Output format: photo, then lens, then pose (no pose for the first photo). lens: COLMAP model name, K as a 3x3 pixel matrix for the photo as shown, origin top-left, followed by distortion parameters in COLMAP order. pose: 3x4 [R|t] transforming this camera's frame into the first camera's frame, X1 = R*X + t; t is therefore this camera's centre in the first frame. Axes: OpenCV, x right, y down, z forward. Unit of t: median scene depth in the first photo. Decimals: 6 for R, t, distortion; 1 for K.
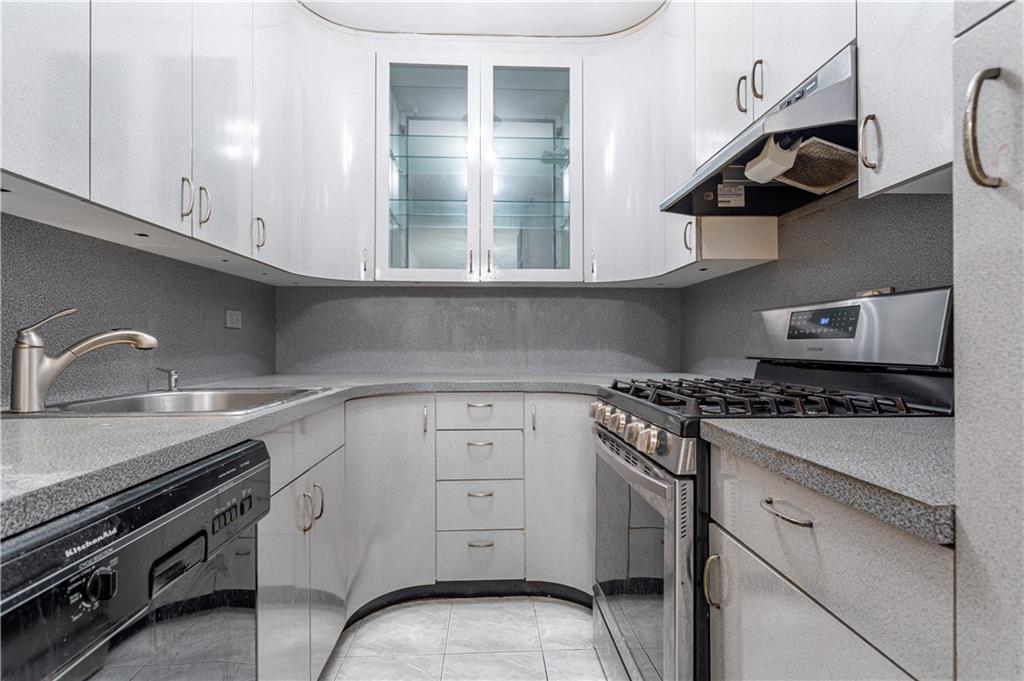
lens RADIAL K [[497.3, 0, 504.7], [0, 497.3, 345.6], [0, 0, 1]] dist [-0.001510, 0.003789]
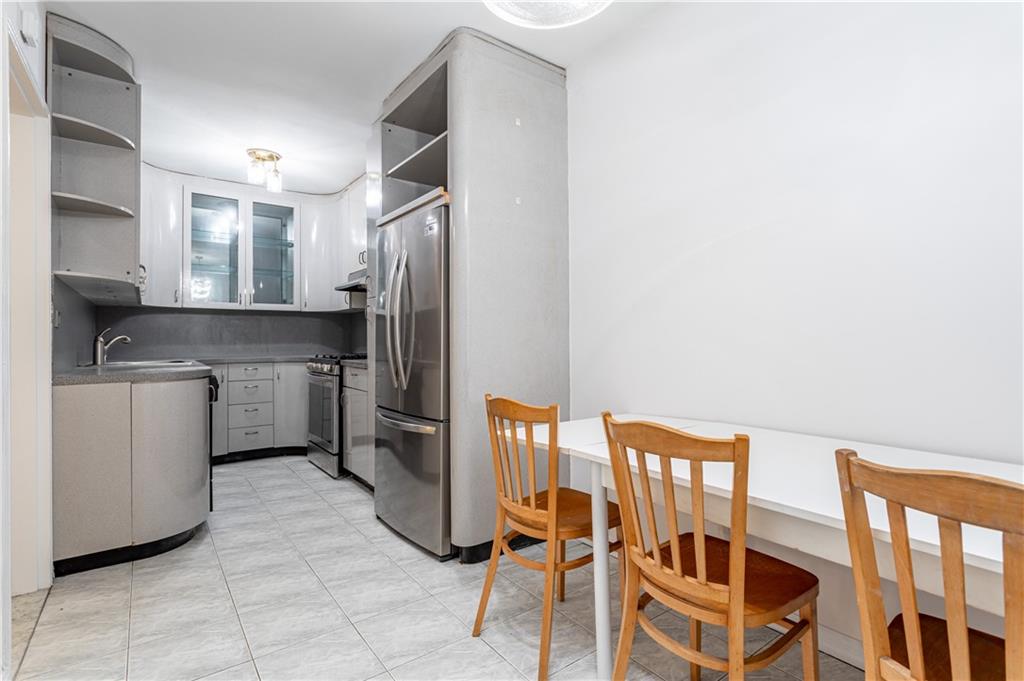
lens RADIAL K [[497.3, 0, 522.5], [0, 497.3, 343.2], [0, 0, 1]] dist [-0.001510, 0.003789]
pose [[0.821201, -0.004072, 0.570624, -0.356376], [0.003547, 0.999992, 0.002031, 0.008547], [-0.570628, 0.000356, 0.821209, -1.638605]]
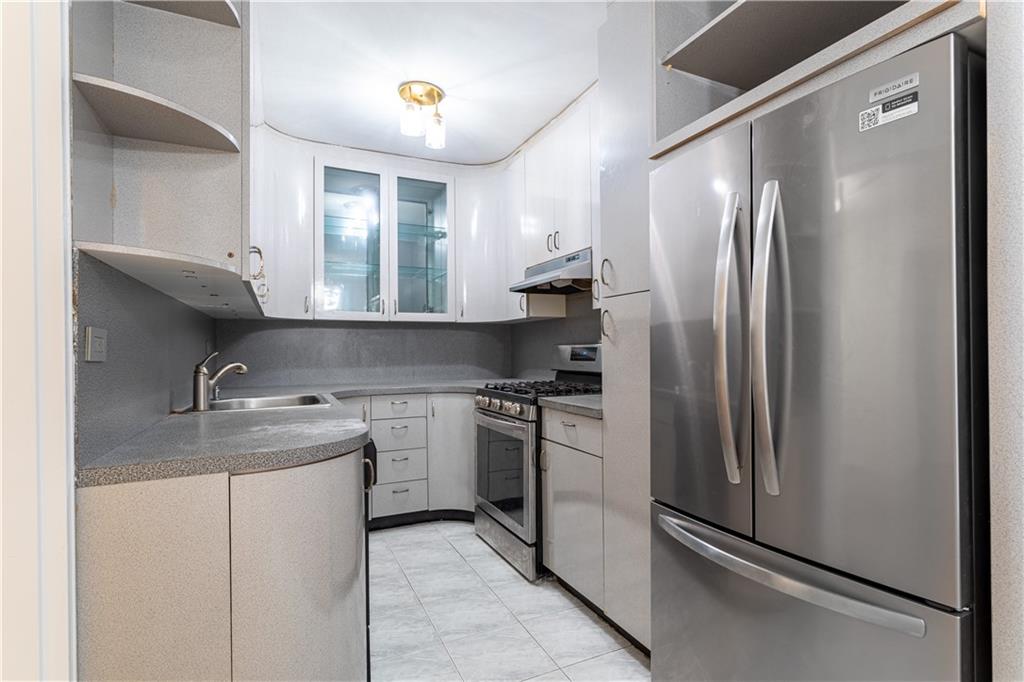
lens RADIAL K [[497.3, 0, 522.6], [0, 497.3, 357.9], [0, 0, 1]] dist [-0.001510, 0.003789]
pose [[0.916258, -0.010123, 0.400460, -0.365357], [0.005844, 0.999912, 0.011905, -0.043098], [-0.400545, -0.008568, 0.916237, -0.677892]]
